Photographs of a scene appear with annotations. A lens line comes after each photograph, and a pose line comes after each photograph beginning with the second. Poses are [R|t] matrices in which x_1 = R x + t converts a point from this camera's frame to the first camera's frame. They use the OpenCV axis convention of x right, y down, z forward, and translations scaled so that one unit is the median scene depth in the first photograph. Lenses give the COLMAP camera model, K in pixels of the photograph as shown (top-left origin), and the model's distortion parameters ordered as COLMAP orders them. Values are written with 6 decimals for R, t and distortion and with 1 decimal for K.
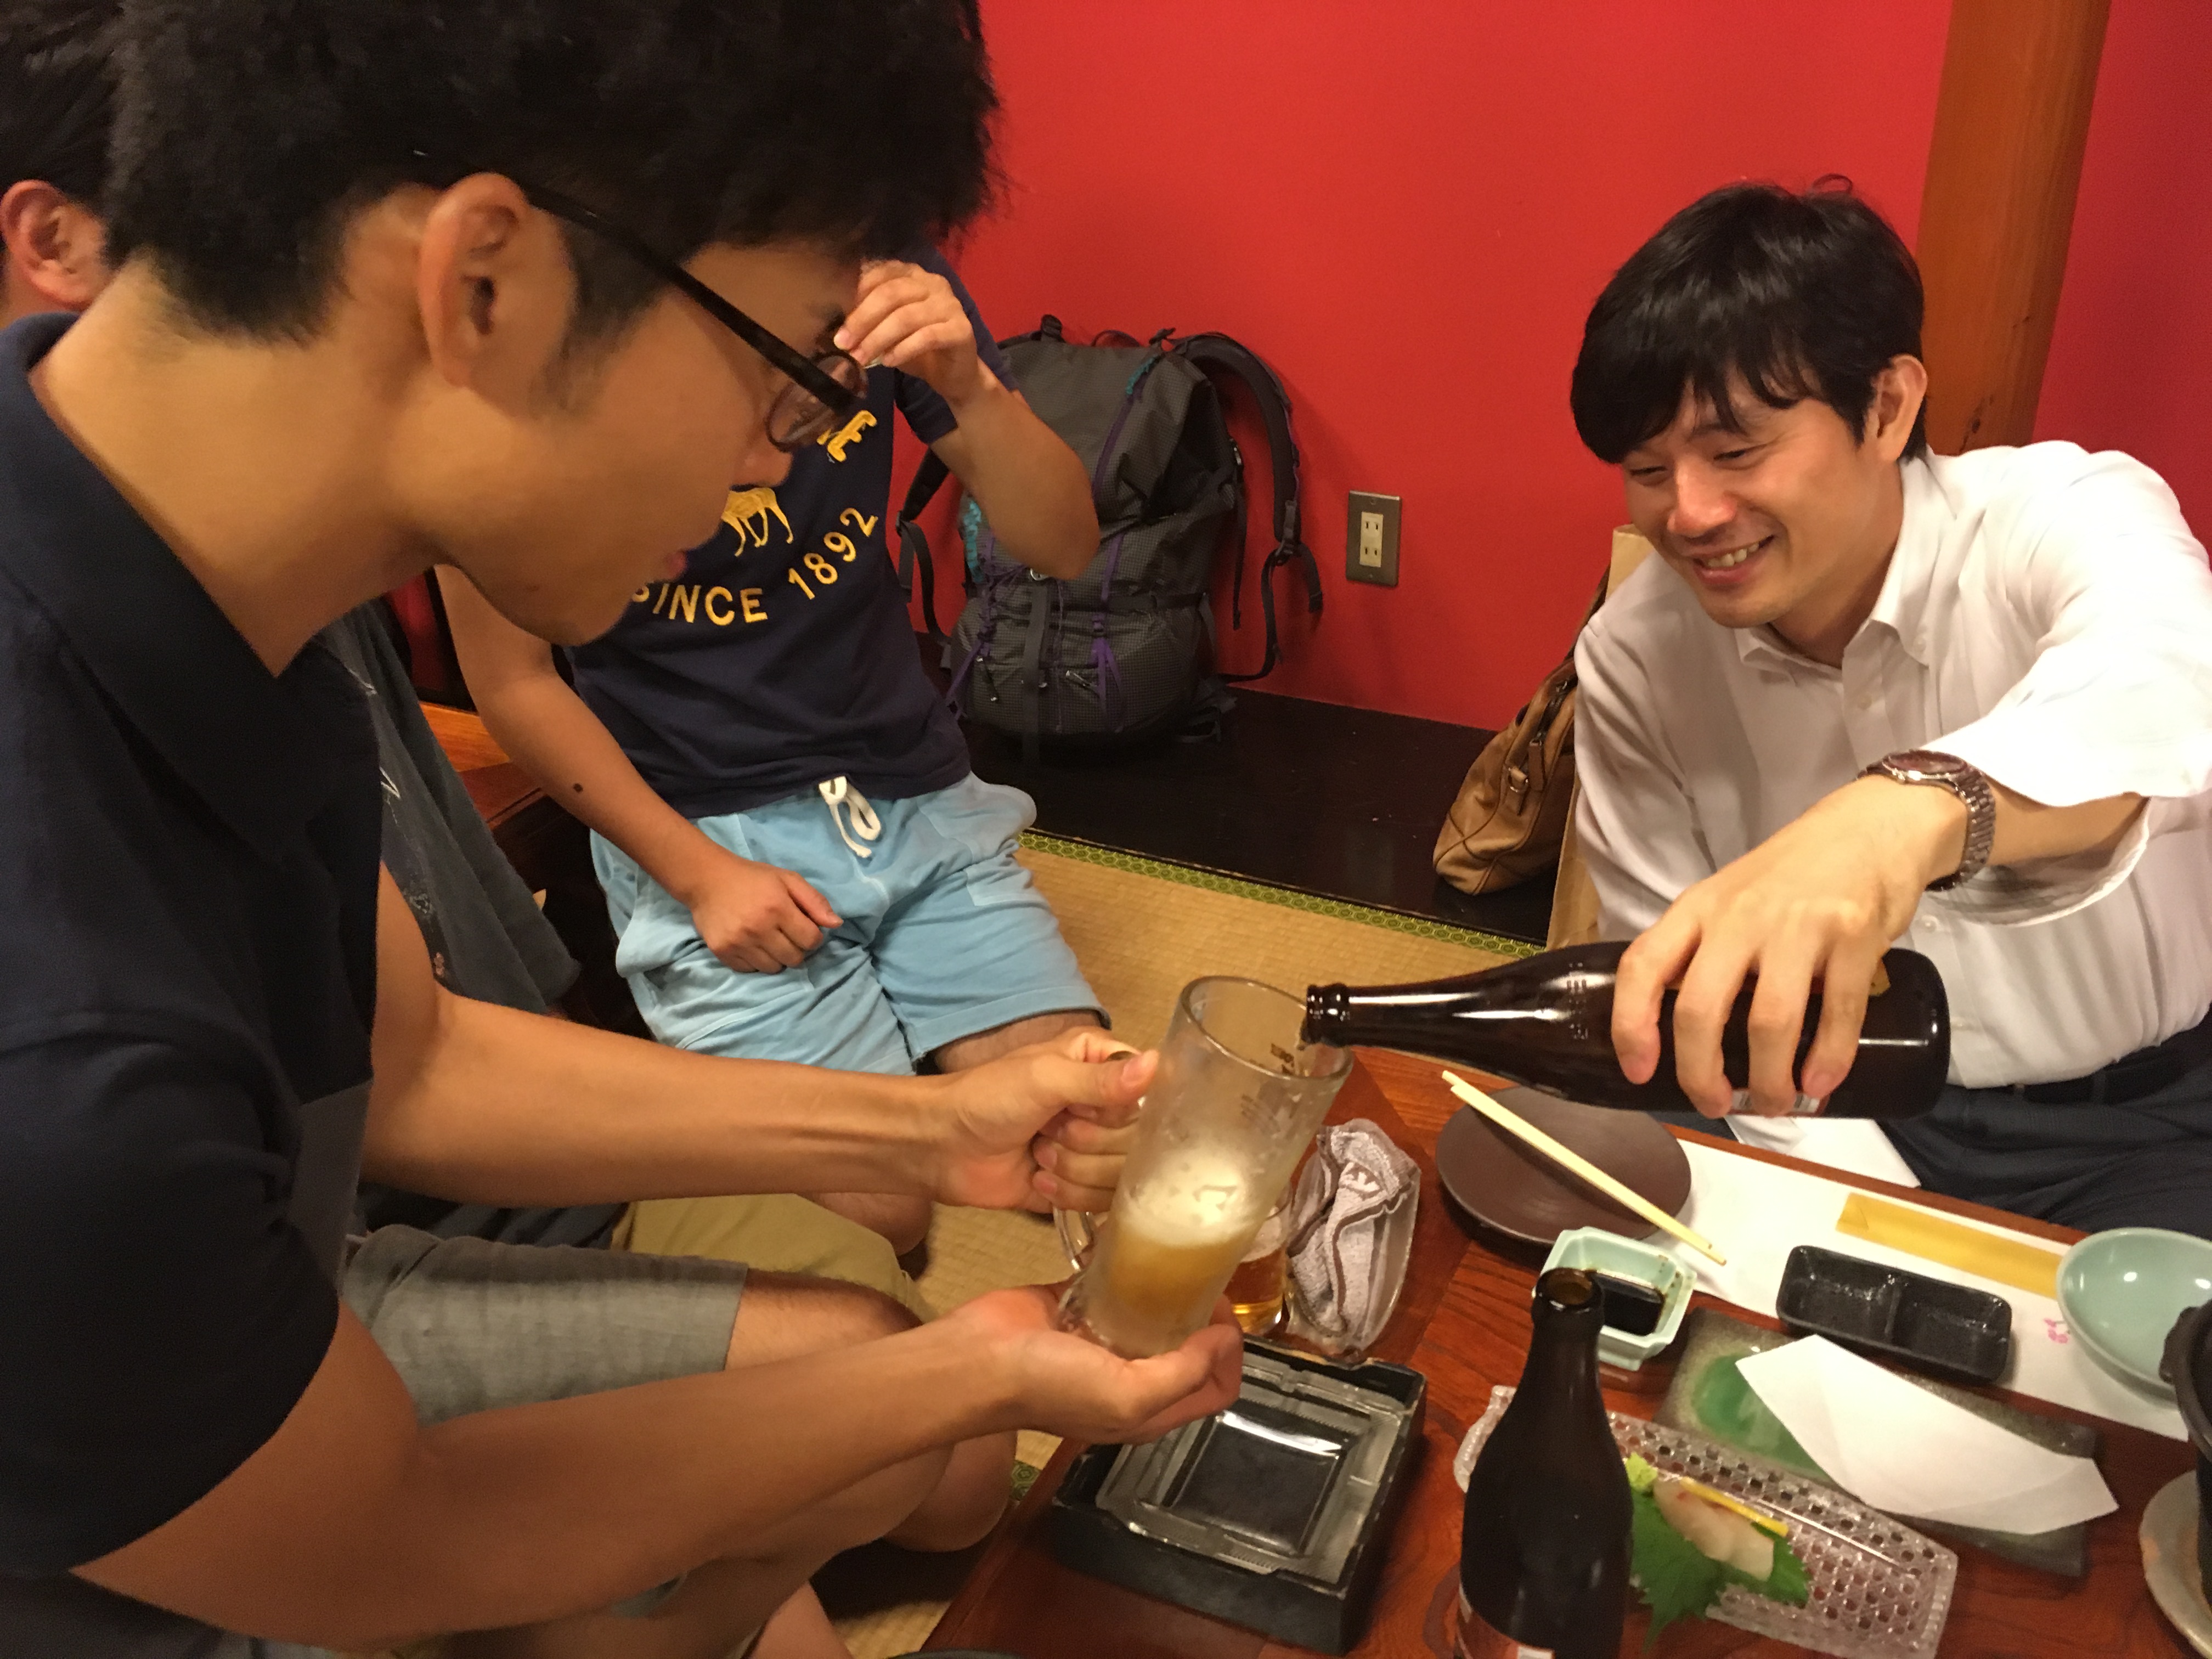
lens RADIAL K [[1883.9, 0, 1109.0], [0, 1883.9, 823.2], [0, 0, 1]] dist [-0.050855, -0.002713]
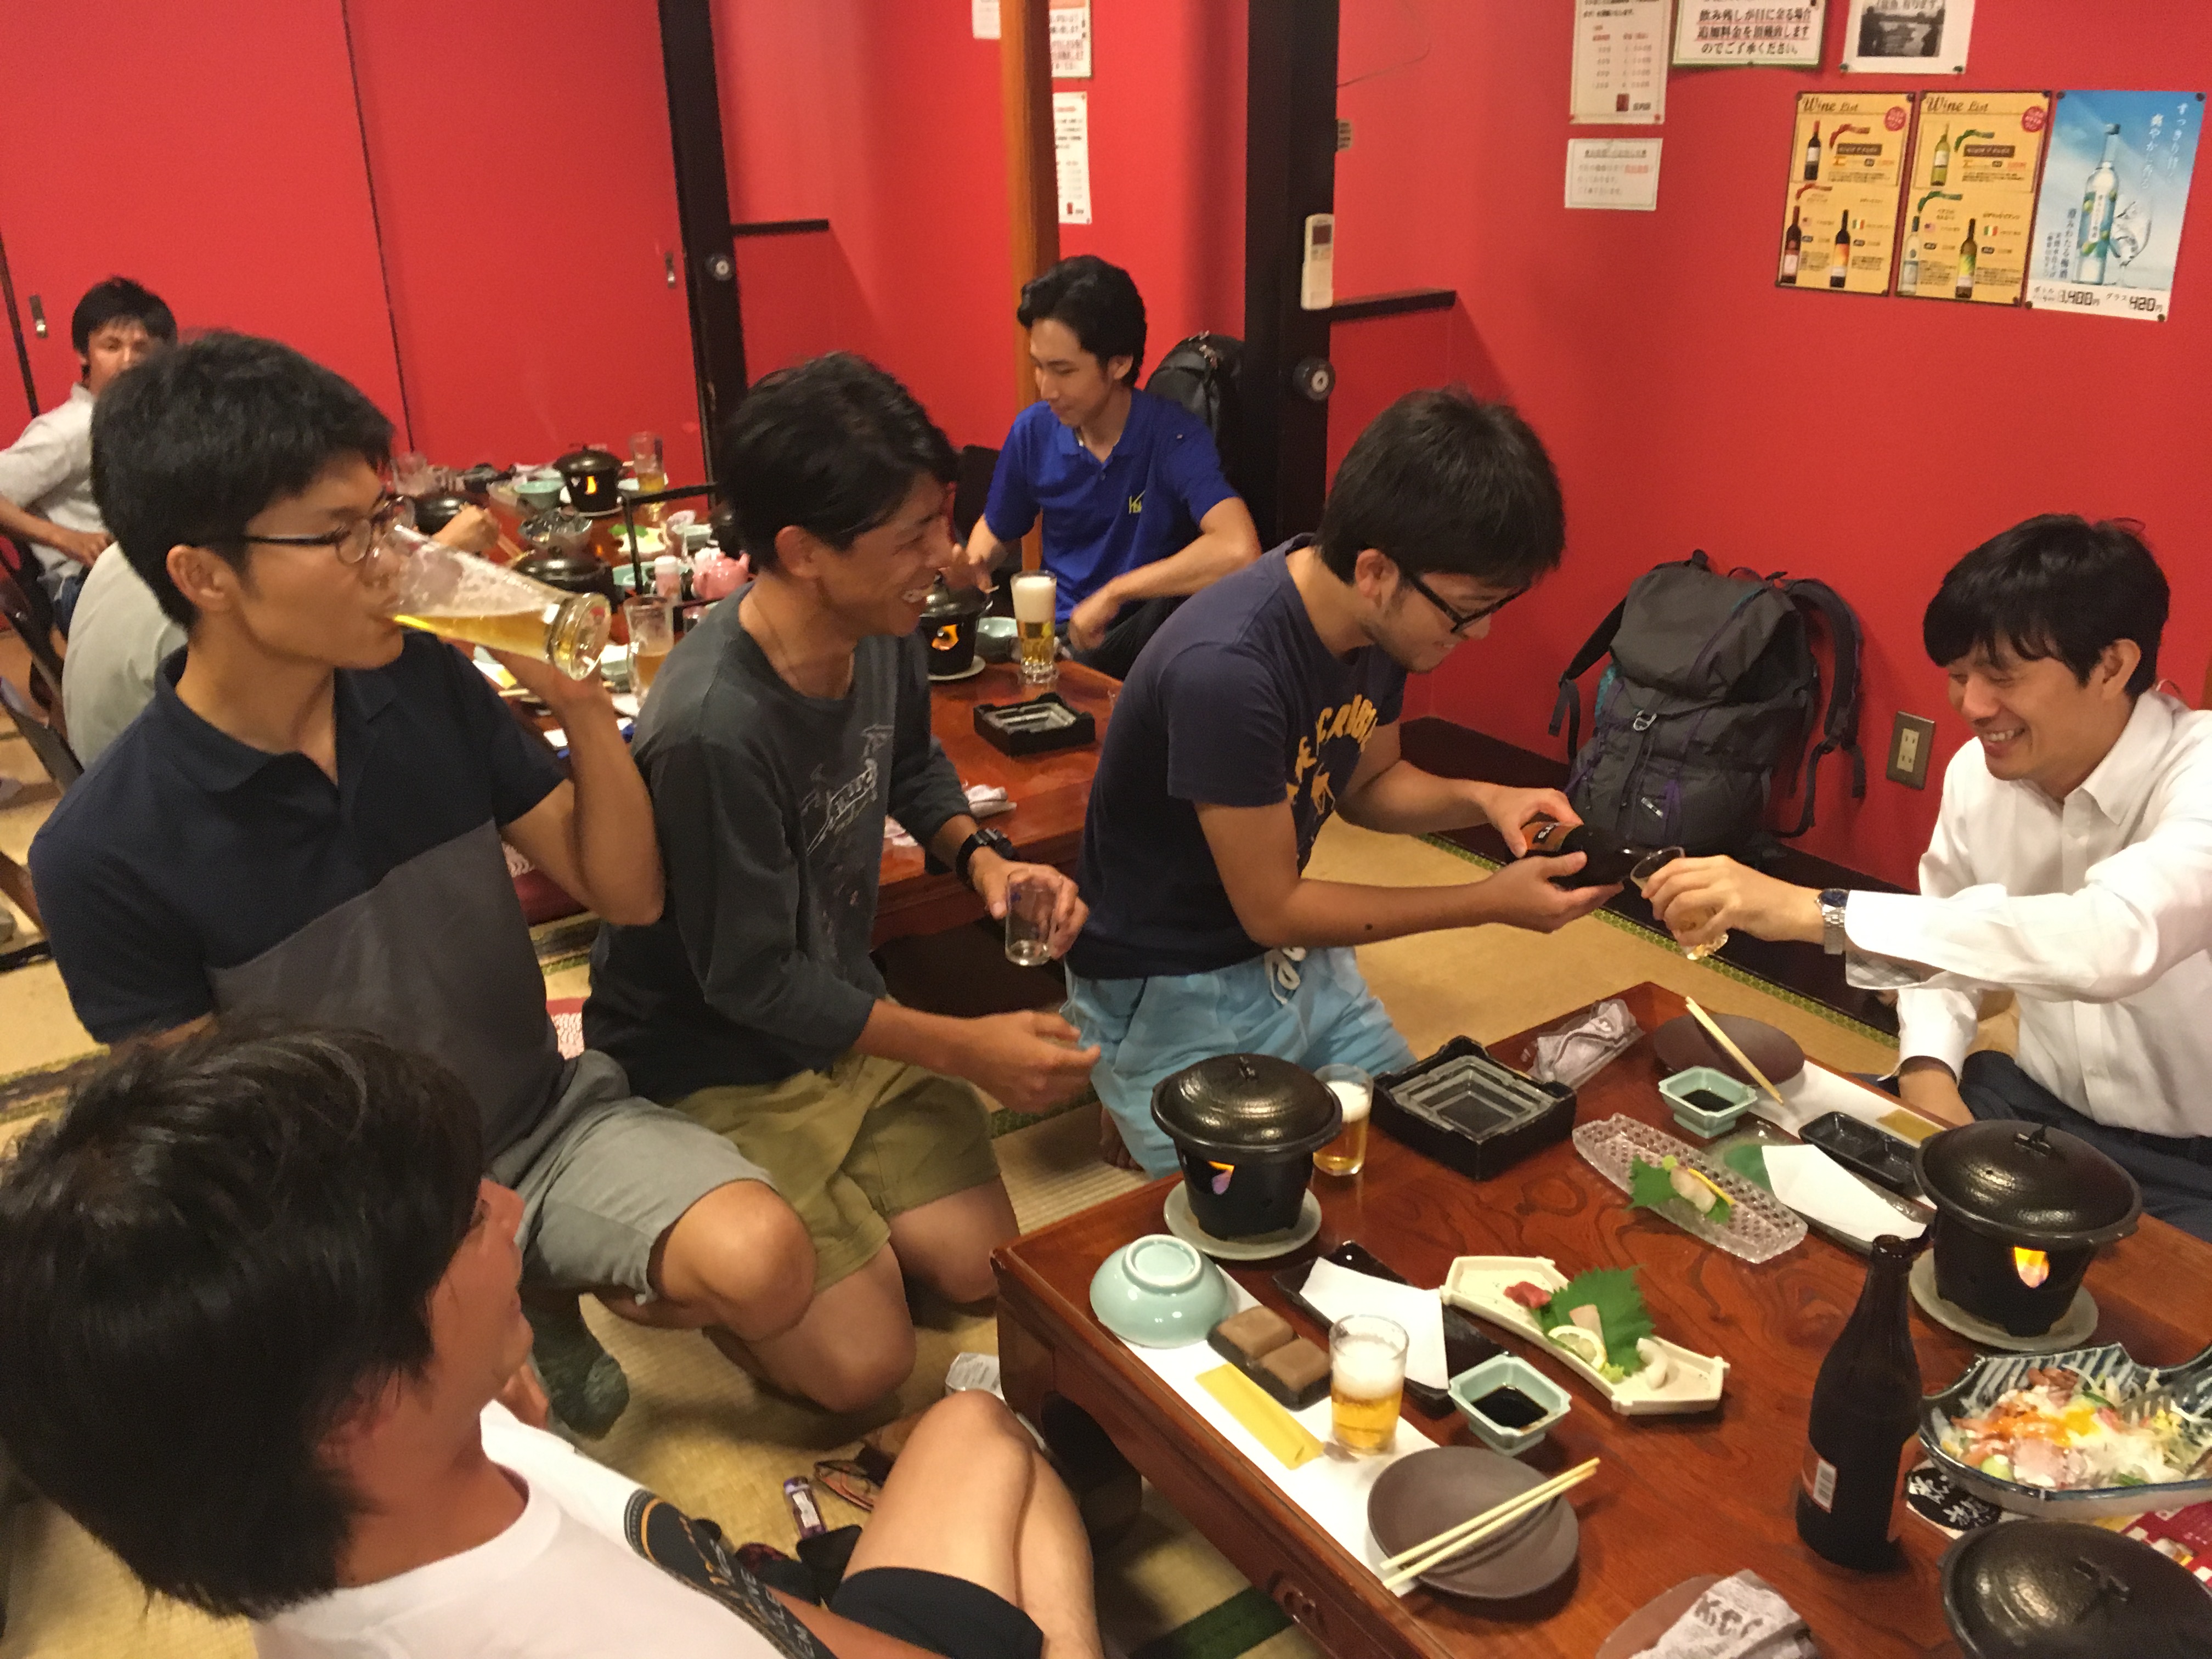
lens RADIAL K [[1883.9, 0, 1107.2], [0, 1883.9, 831.4], [0, 0, 1]] dist [-0.050855, -0.002713]
pose [[0.886366, 0.196326, -0.419299, 0.210936], [-0.238258, 0.969939, -0.049509, 0.105714], [0.396975, 0.143785, 0.906497, -0.405756]]
